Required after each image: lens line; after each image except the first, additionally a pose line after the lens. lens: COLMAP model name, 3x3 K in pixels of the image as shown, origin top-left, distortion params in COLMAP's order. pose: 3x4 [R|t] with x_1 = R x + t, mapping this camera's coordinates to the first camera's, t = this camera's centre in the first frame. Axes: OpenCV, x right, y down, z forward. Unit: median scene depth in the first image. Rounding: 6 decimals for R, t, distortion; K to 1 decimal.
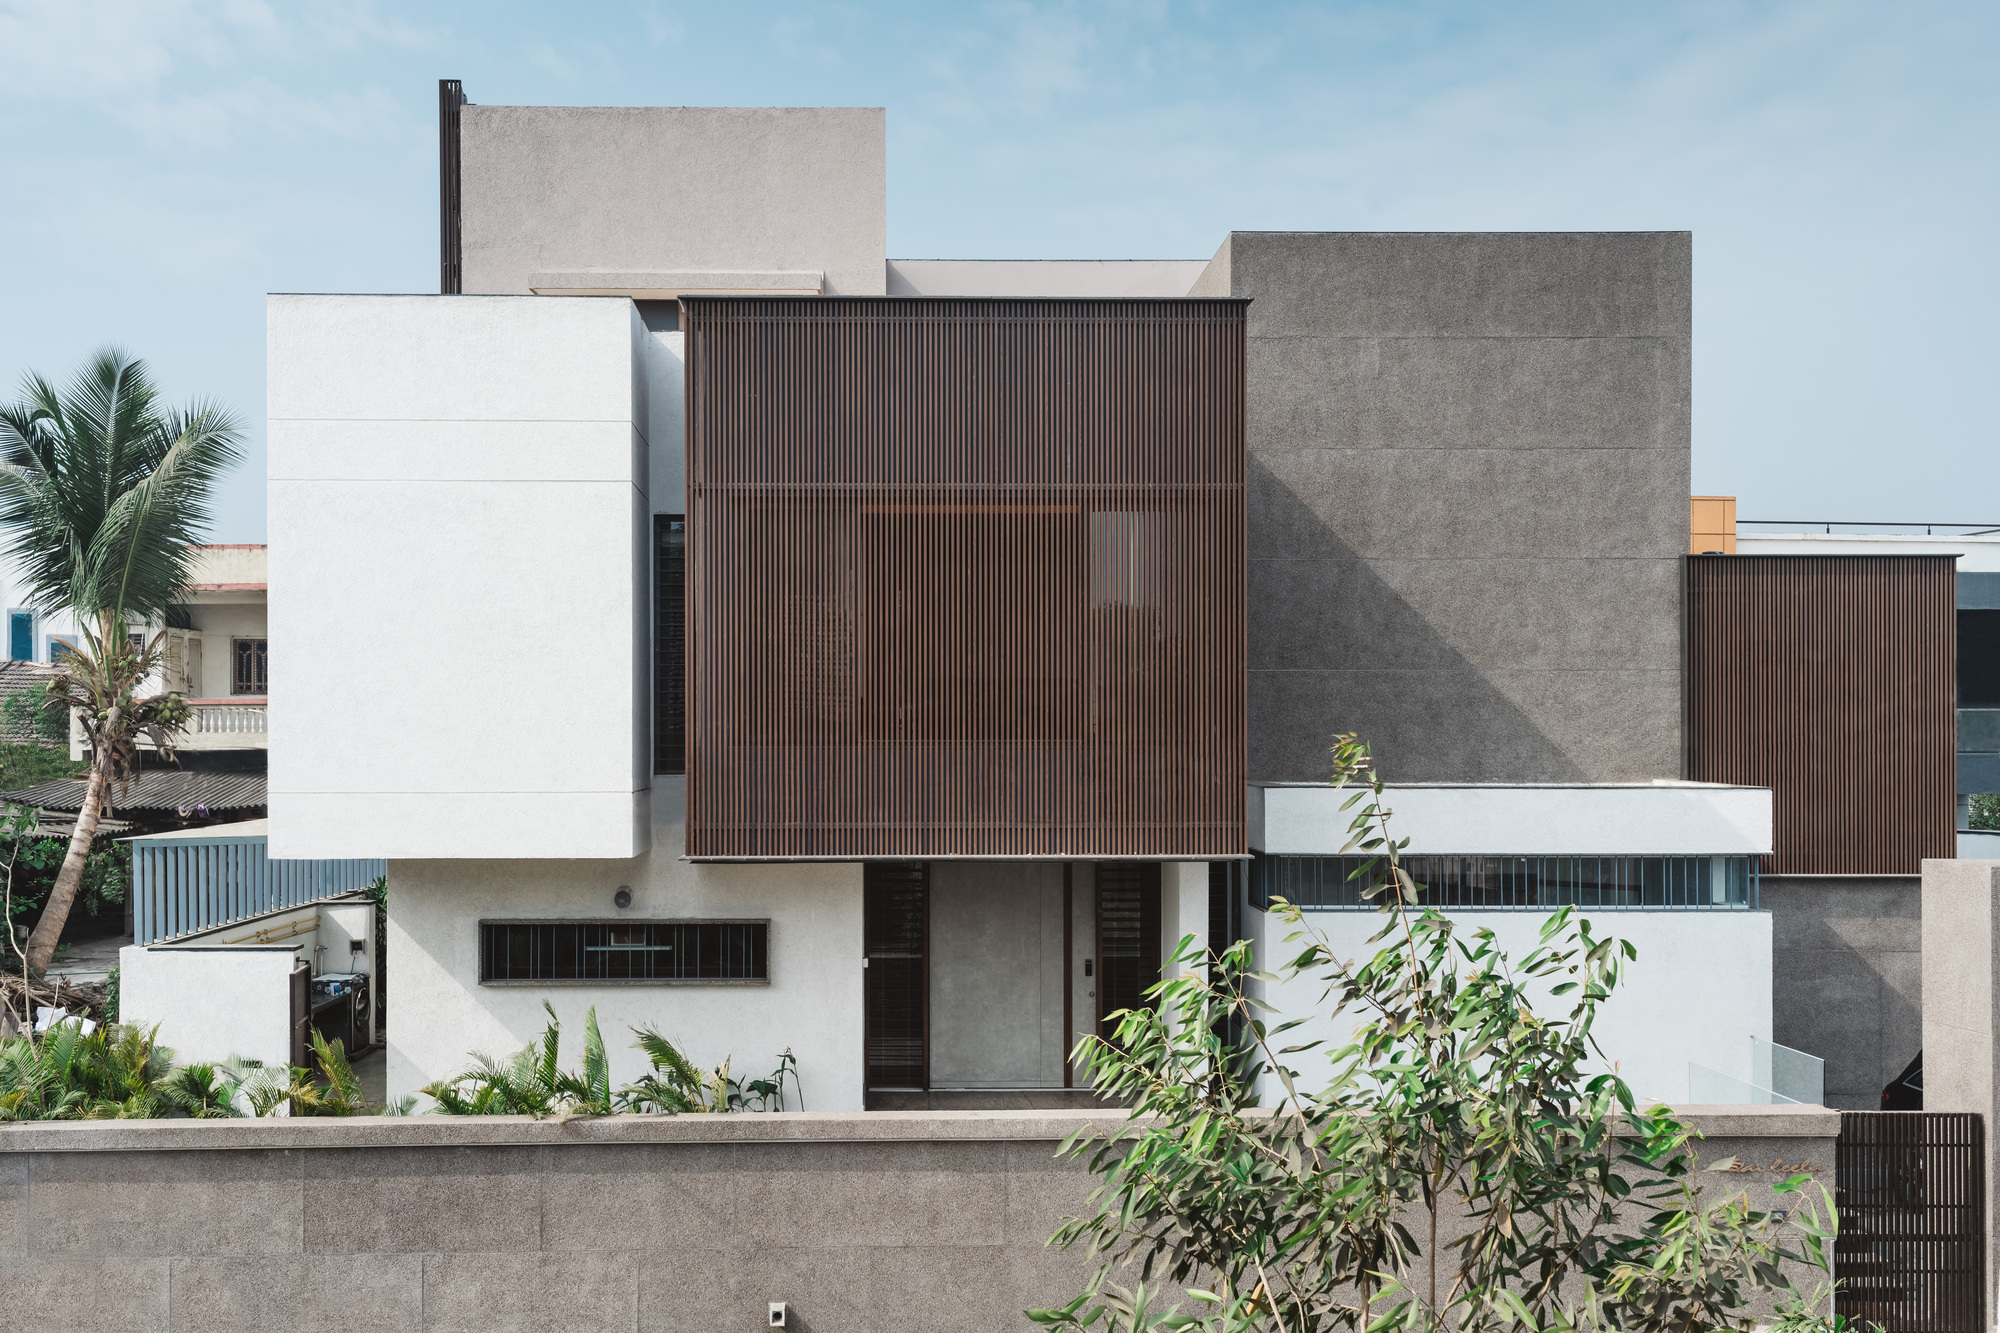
lens RADIAL K [[2026.6, 0, 958.3], [0, 2026.6, 731.7], [0, 0, 1]] dist [0.010818, 0.020110]
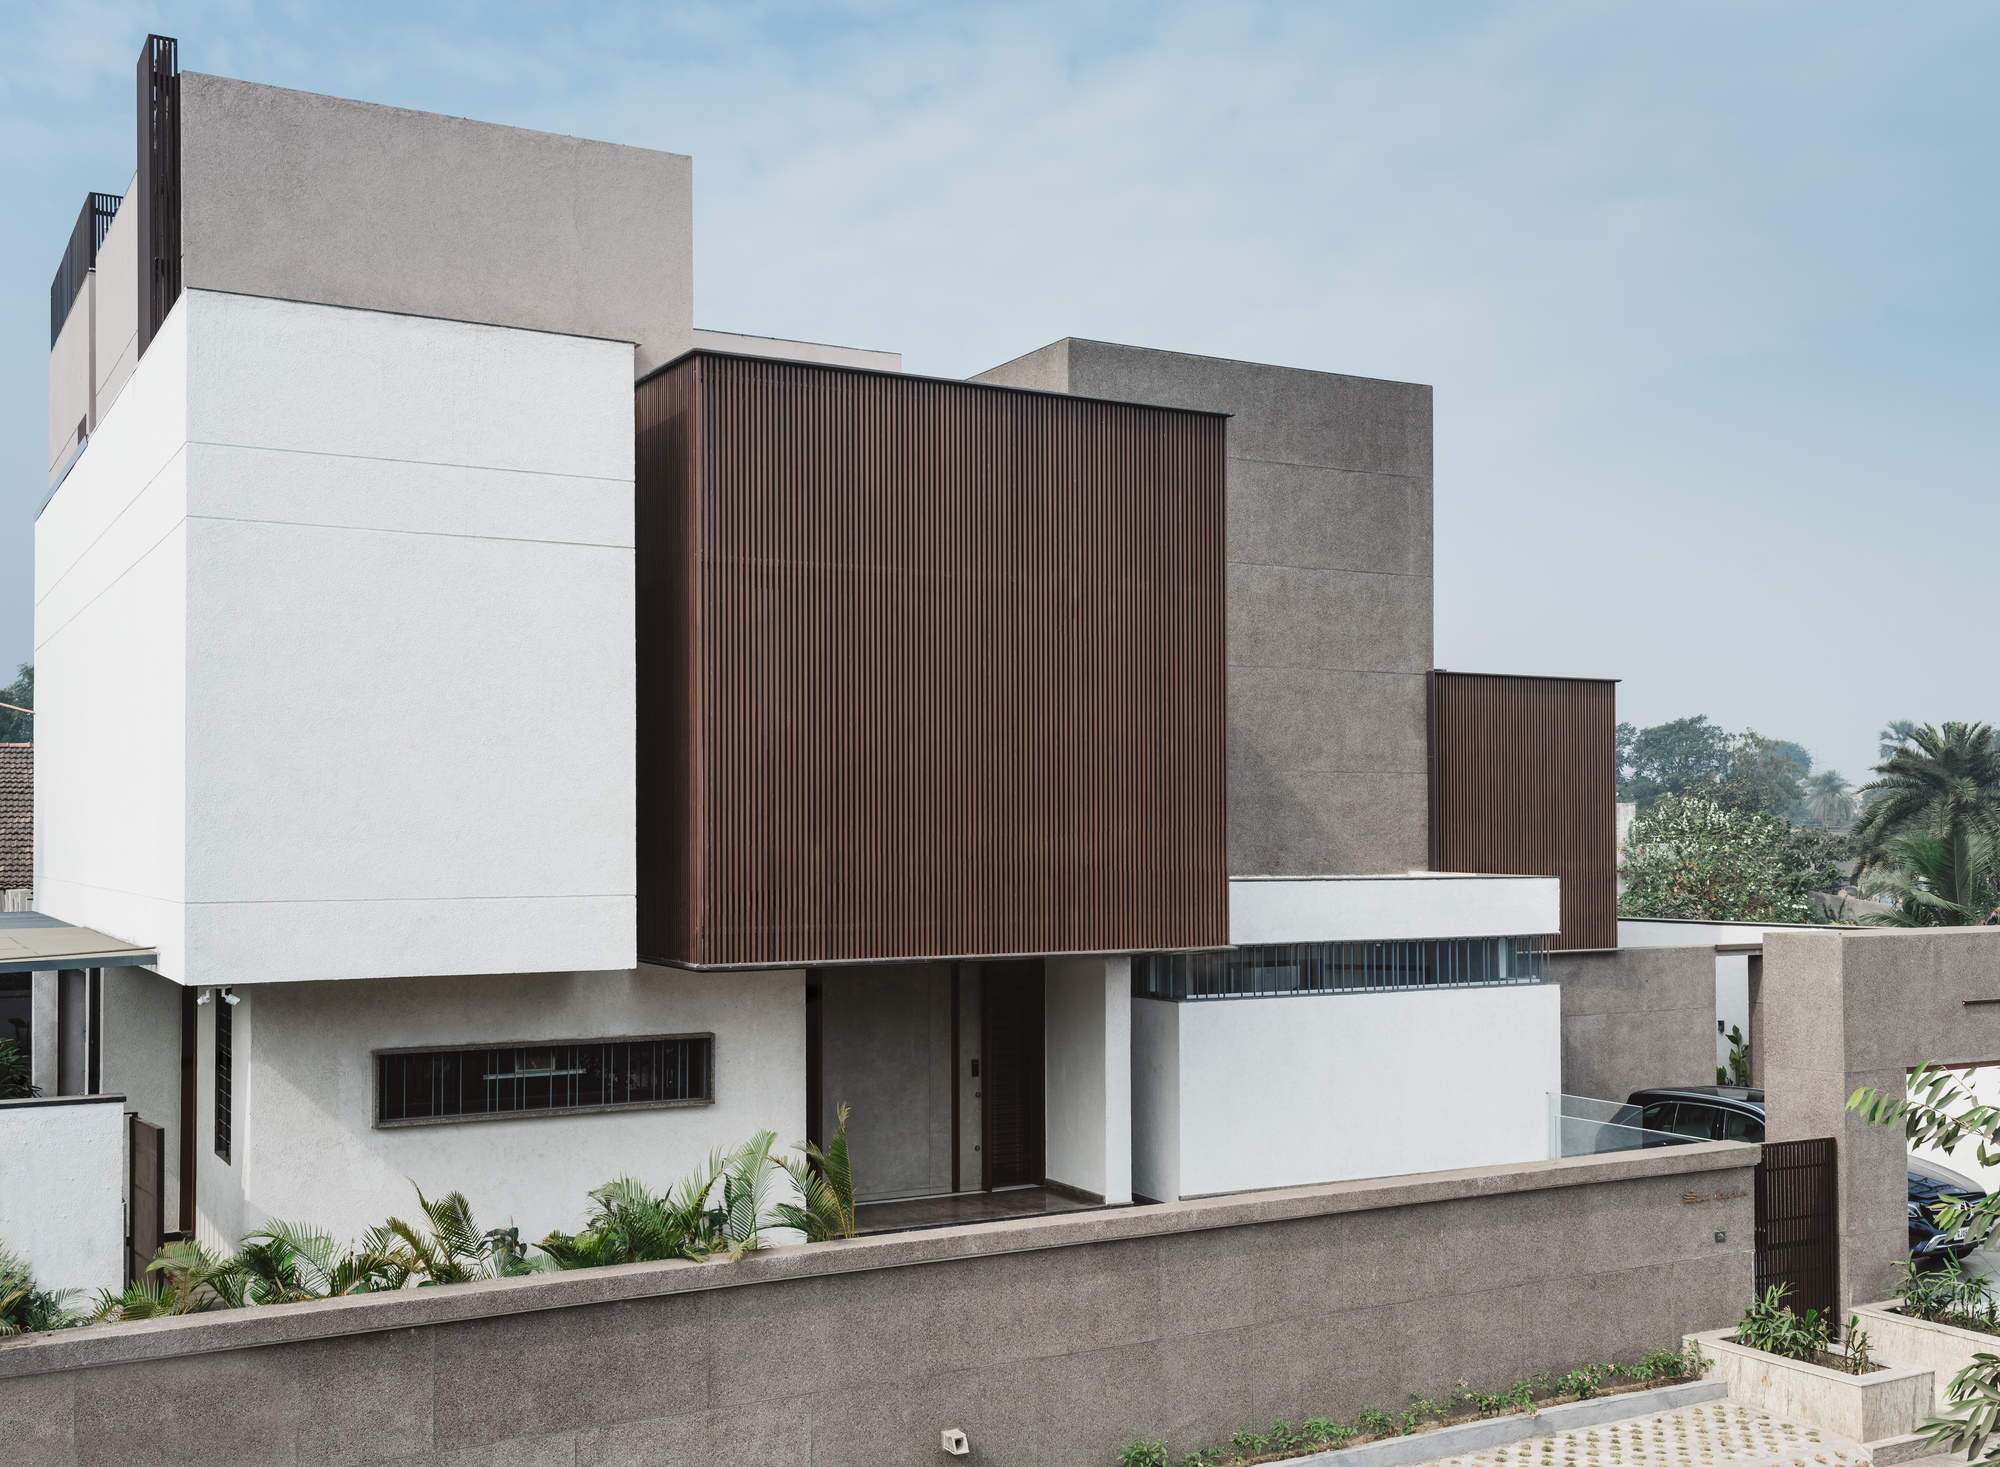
lens RADIAL K [[2159.0, 0, 1052.4], [0, 2159.0, 771.8], [0, 0, 1]] dist [0.007364, 0.009843]
pose [[0.863544, 0.014351, 0.504069, -0.440914], [-0.001429, 0.999661, -0.026012, -0.000039], [-0.504271, 0.021742, 0.863272, 0.075912]]
